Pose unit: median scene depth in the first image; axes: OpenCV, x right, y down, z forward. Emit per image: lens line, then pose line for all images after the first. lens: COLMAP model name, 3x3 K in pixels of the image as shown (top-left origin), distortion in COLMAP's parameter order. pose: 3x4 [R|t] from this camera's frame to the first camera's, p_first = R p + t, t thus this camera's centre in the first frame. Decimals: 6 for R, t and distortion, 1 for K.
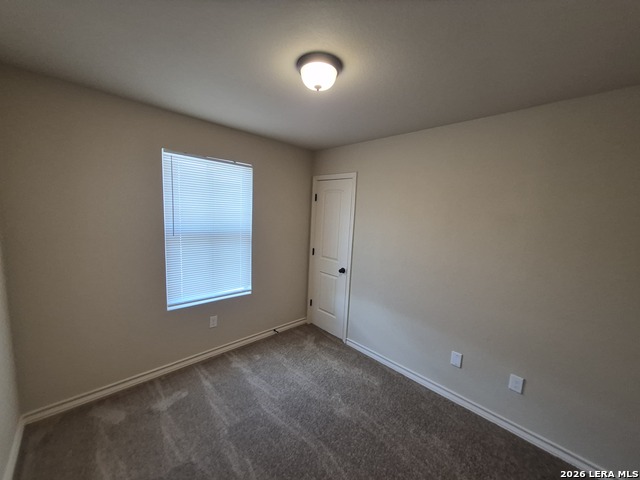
lens RADIAL K [[251.4, 0, 315.5], [0, 251.4, 242.5], [0, 0, 1]] dist [0.007321, -0.000561]
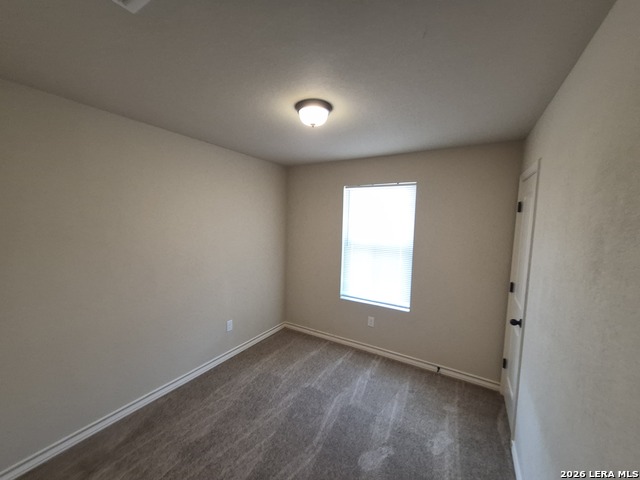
lens RADIAL K [[251.4, 0, 315.5], [0, 251.4, 242.5], [0, 0, 1]] dist [0.007321, -0.000561]
pose [[0.258645, 0.039467, -0.965166, 0.693720], [-0.128710, 0.991664, 0.006059, -0.027867], [0.957359, 0.122659, 0.261569, 0.431909]]
